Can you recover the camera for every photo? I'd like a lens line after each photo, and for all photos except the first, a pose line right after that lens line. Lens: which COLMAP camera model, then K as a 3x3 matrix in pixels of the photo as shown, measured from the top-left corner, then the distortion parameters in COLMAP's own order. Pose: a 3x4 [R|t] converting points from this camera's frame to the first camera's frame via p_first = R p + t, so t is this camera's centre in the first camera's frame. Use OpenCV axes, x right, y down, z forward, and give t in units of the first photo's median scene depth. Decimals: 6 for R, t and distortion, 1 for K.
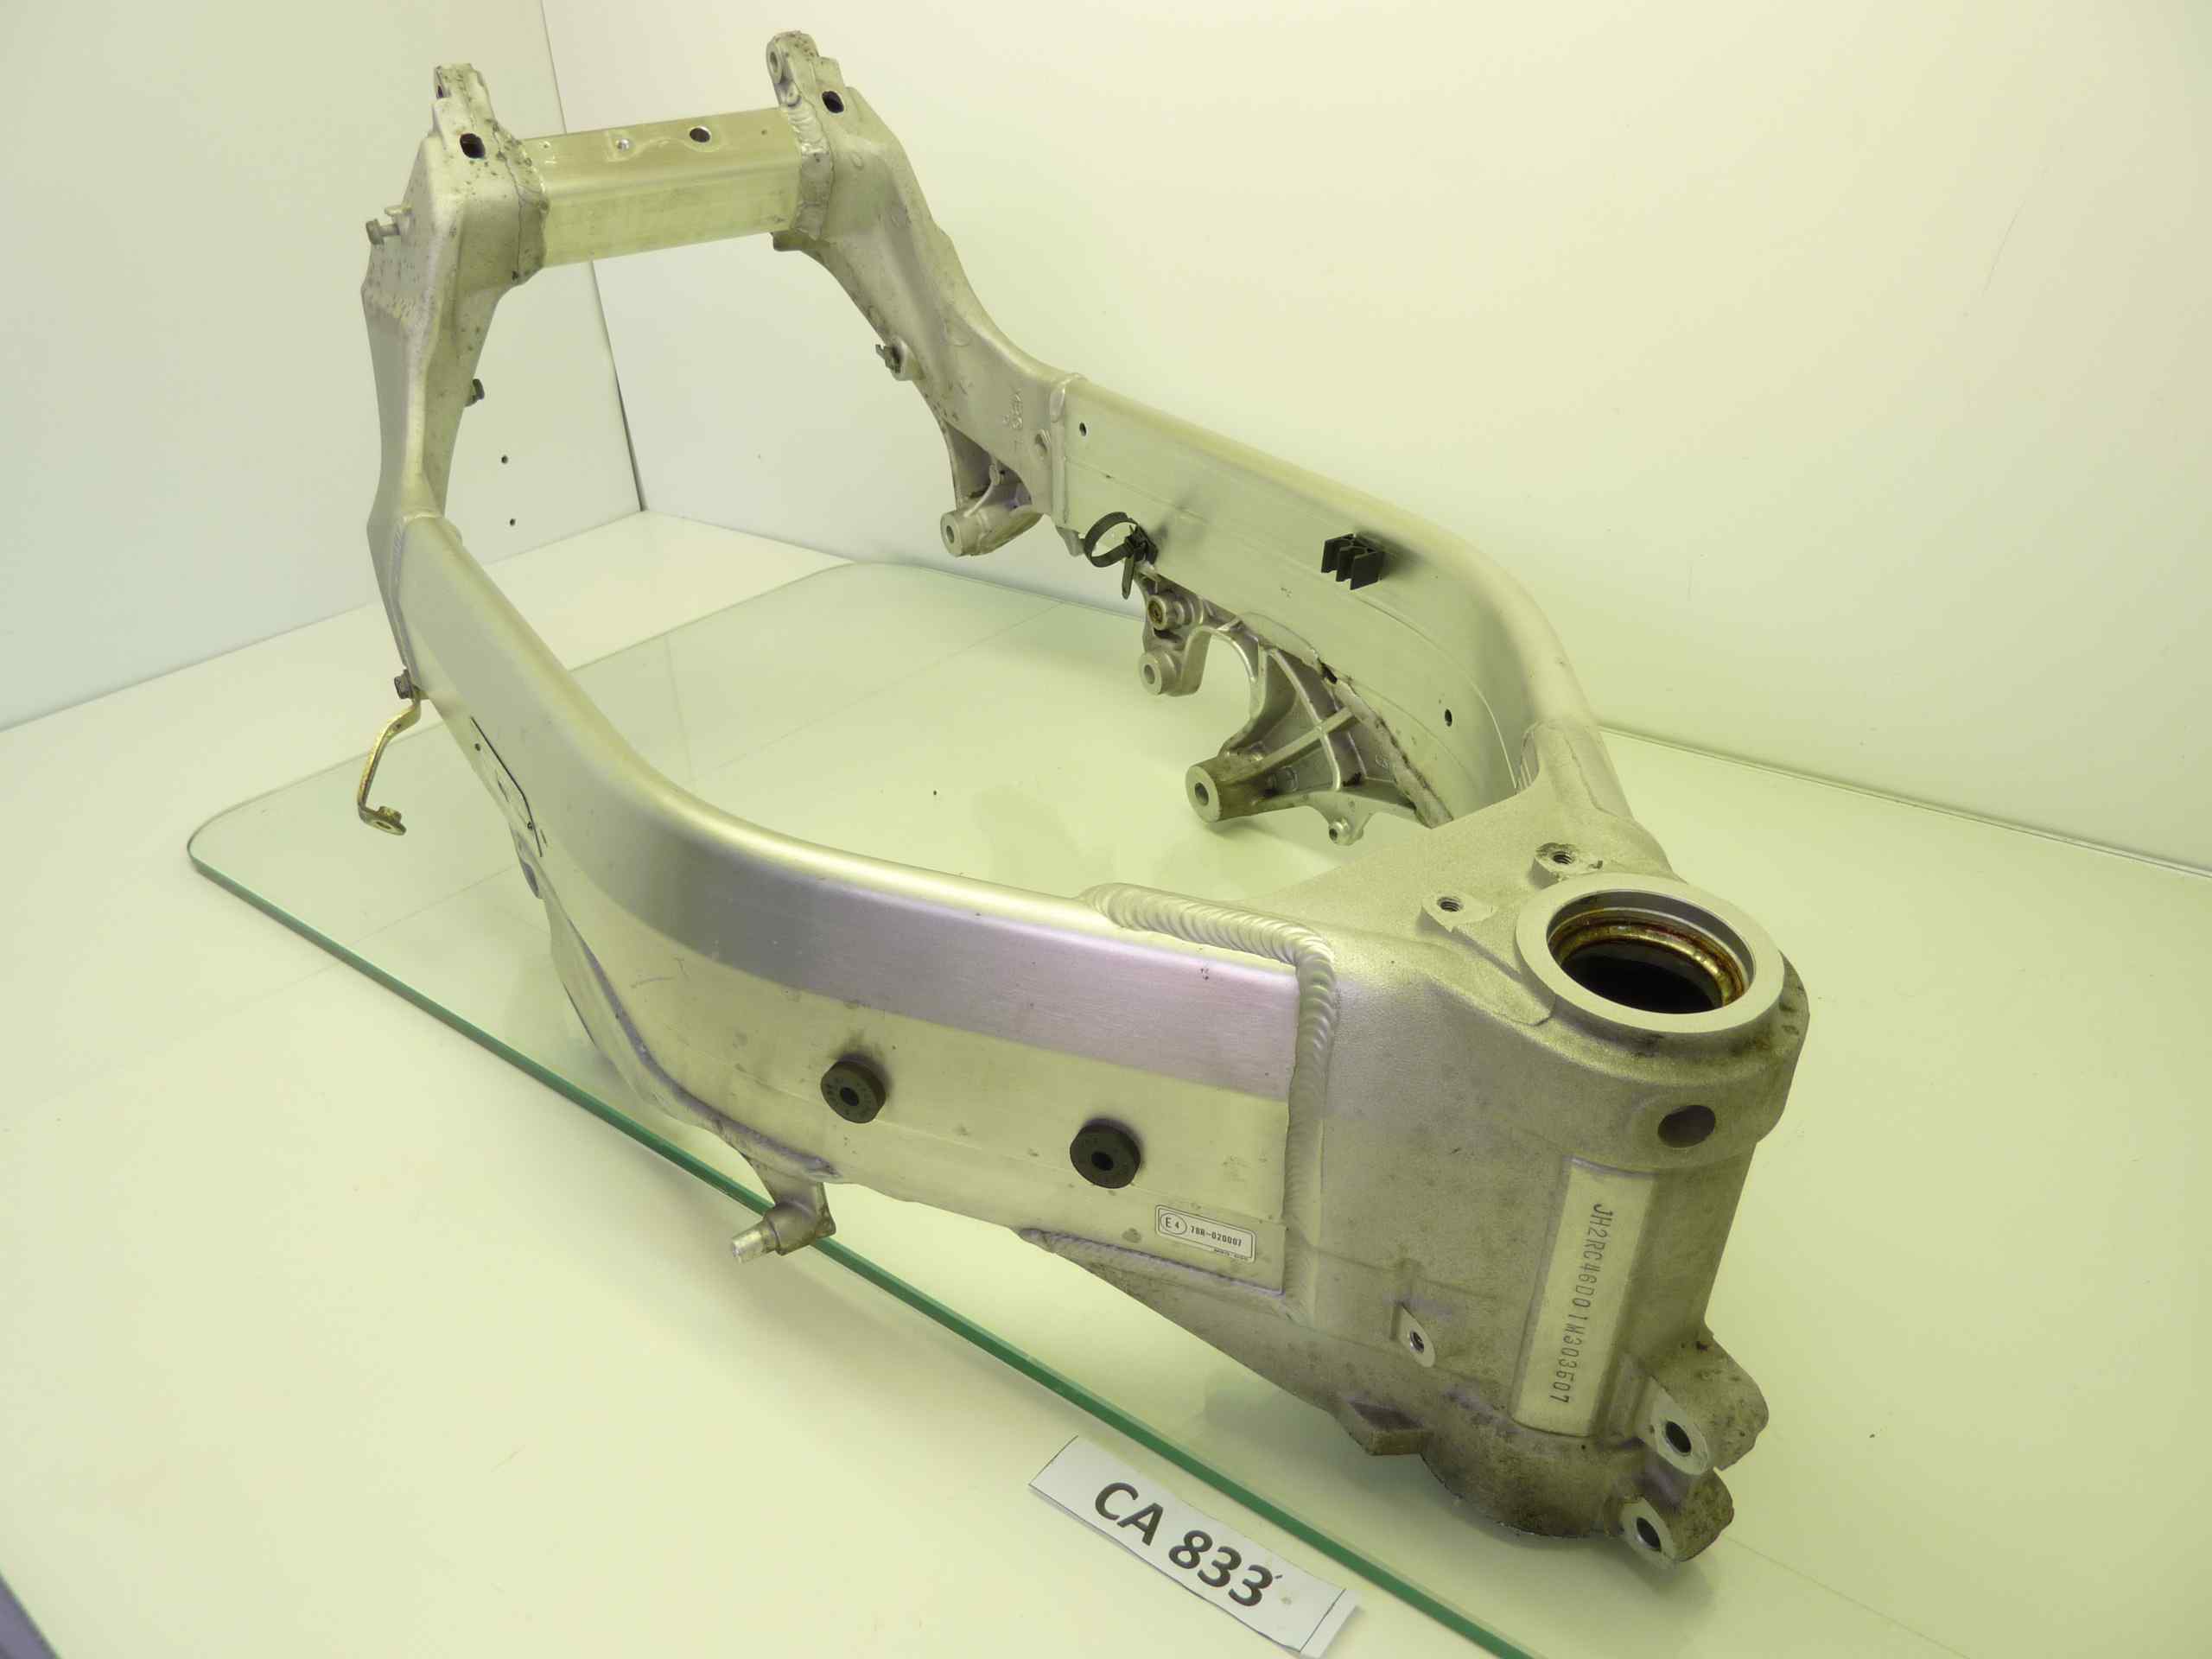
lens RADIAL K [[1629.1, 0, 1107.5], [0, 1629.1, 830.1], [0, 0, 1]] dist [-0.029037, -0.003520]
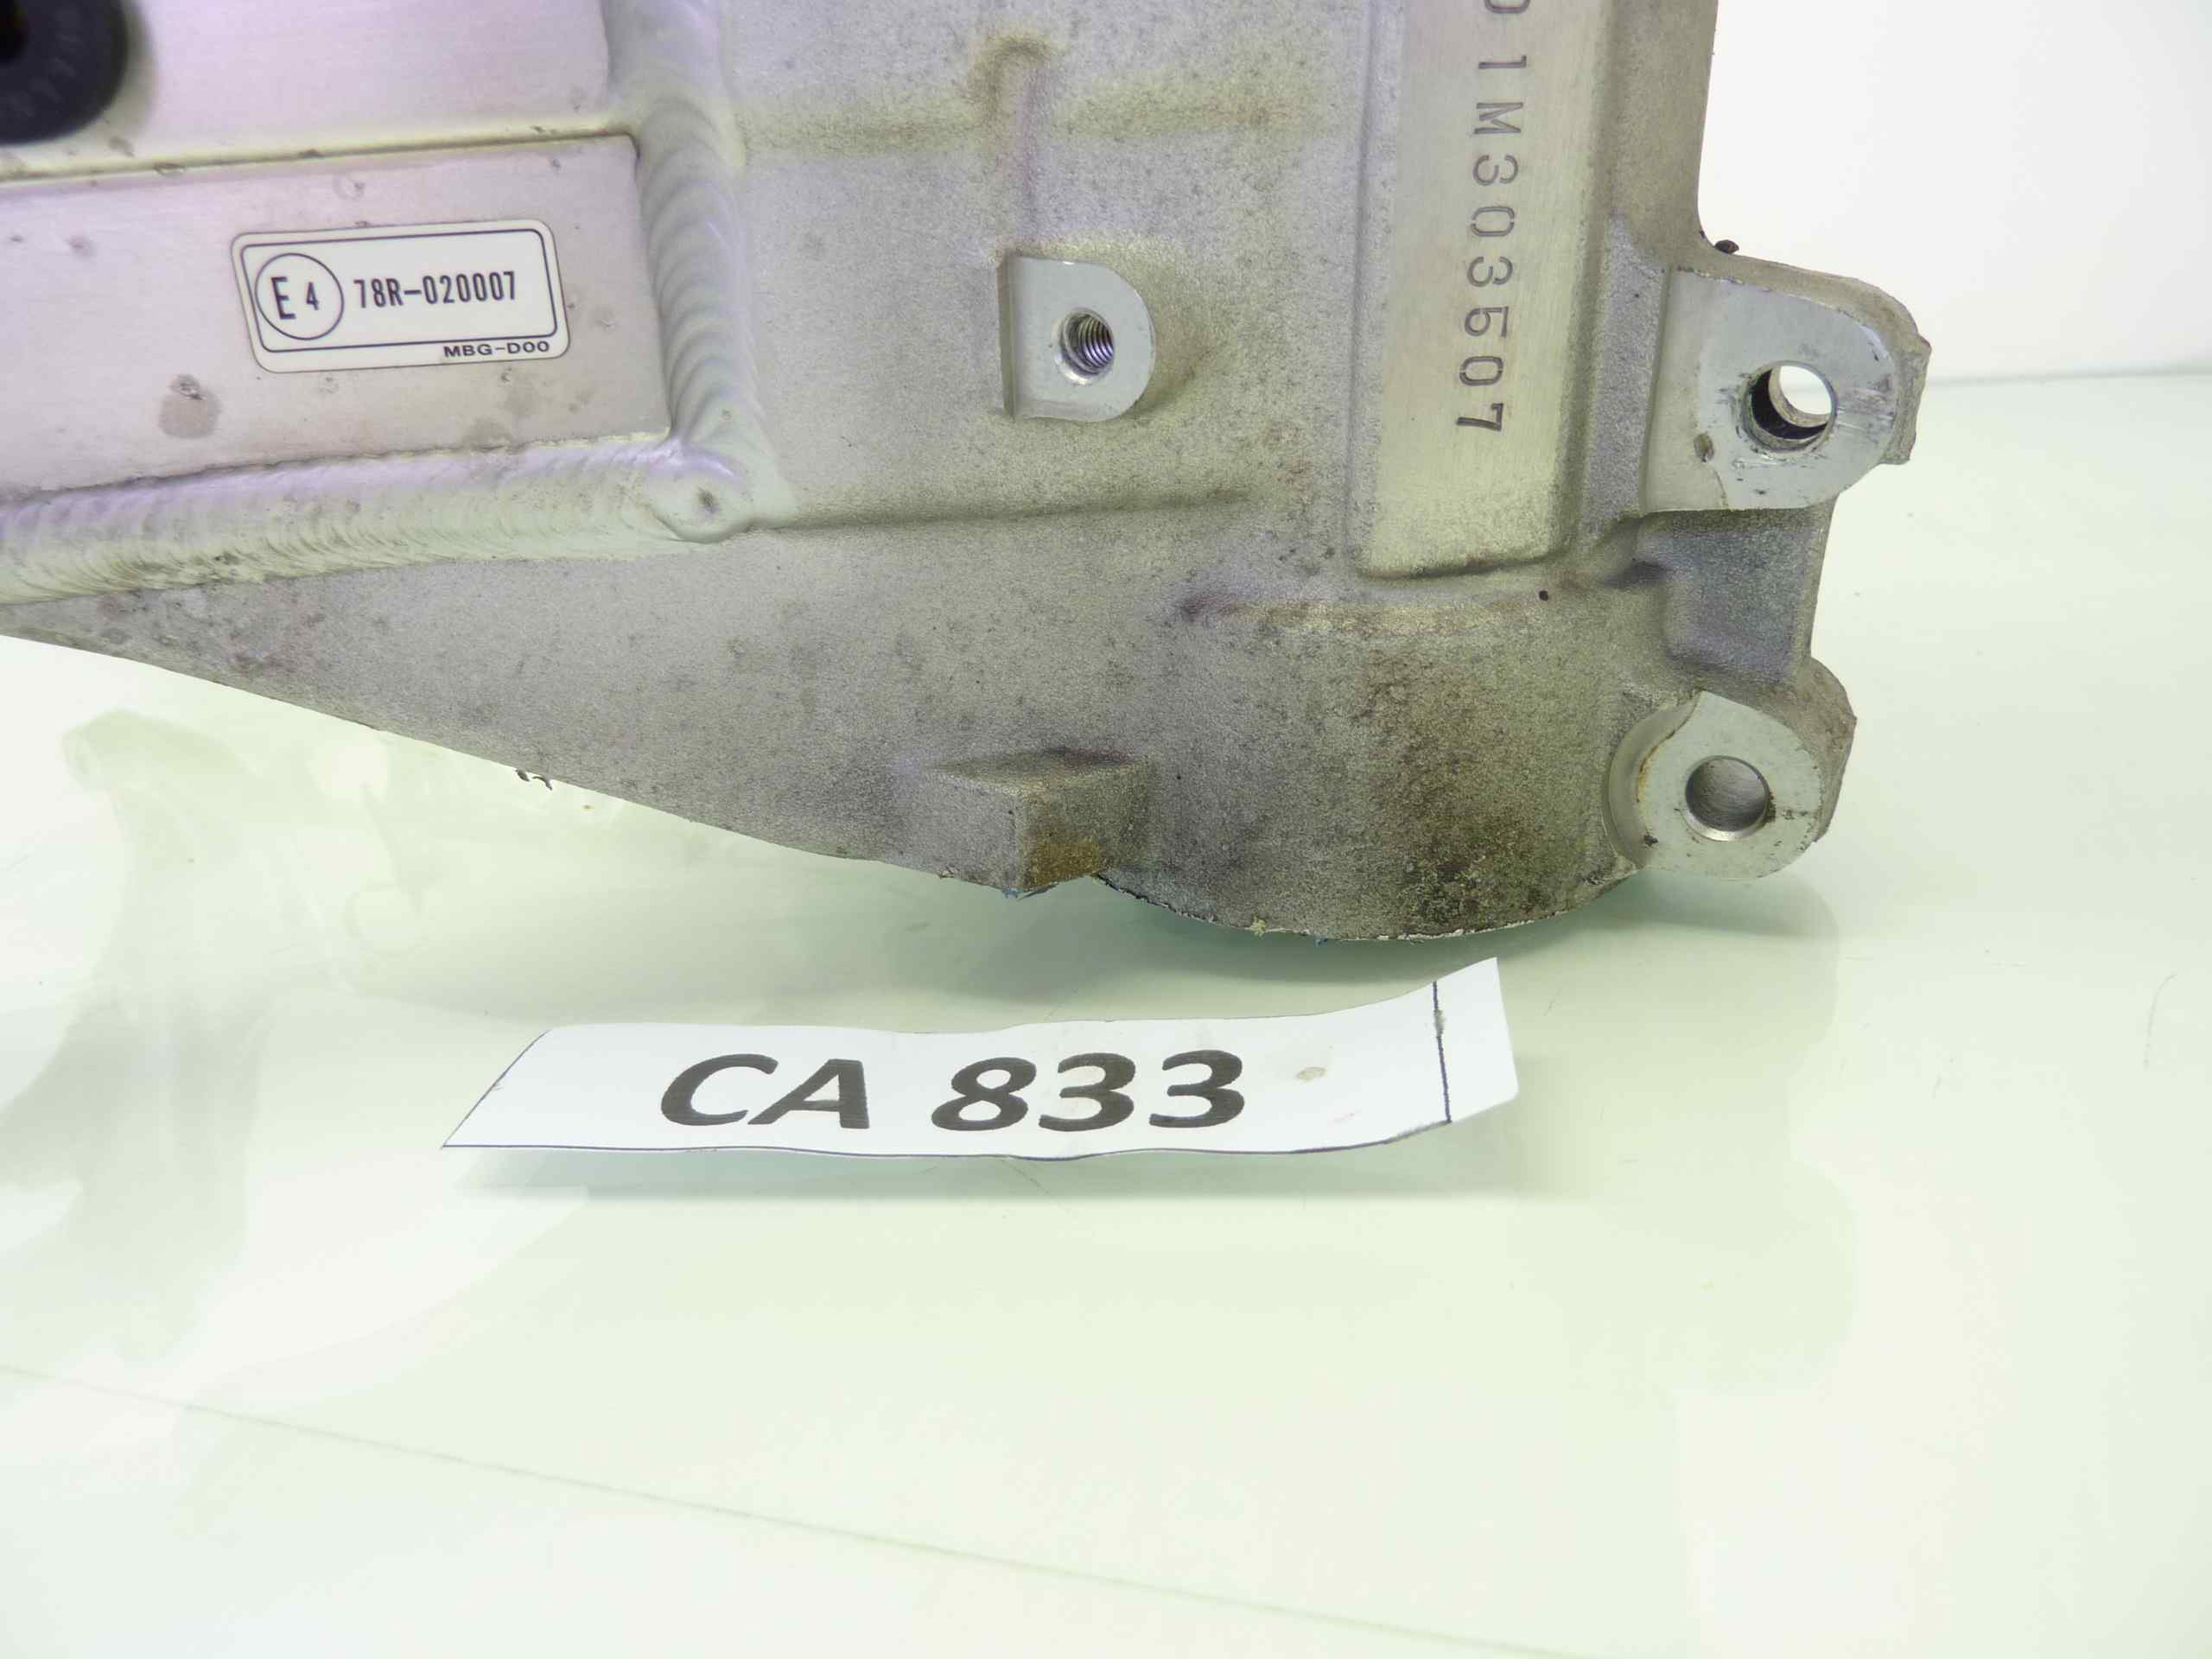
lens RADIAL K [[1629.1, 0, 1107.3], [0, 1629.1, 829.1], [0, 0, 1]] dist [-0.029037, -0.003520]
pose [[0.889013, -0.203196, 0.410325, 0.030723], [0.262581, 0.960387, -0.093320, 0.427529], [-0.375109, 0.190706, 0.907152, 0.673002]]
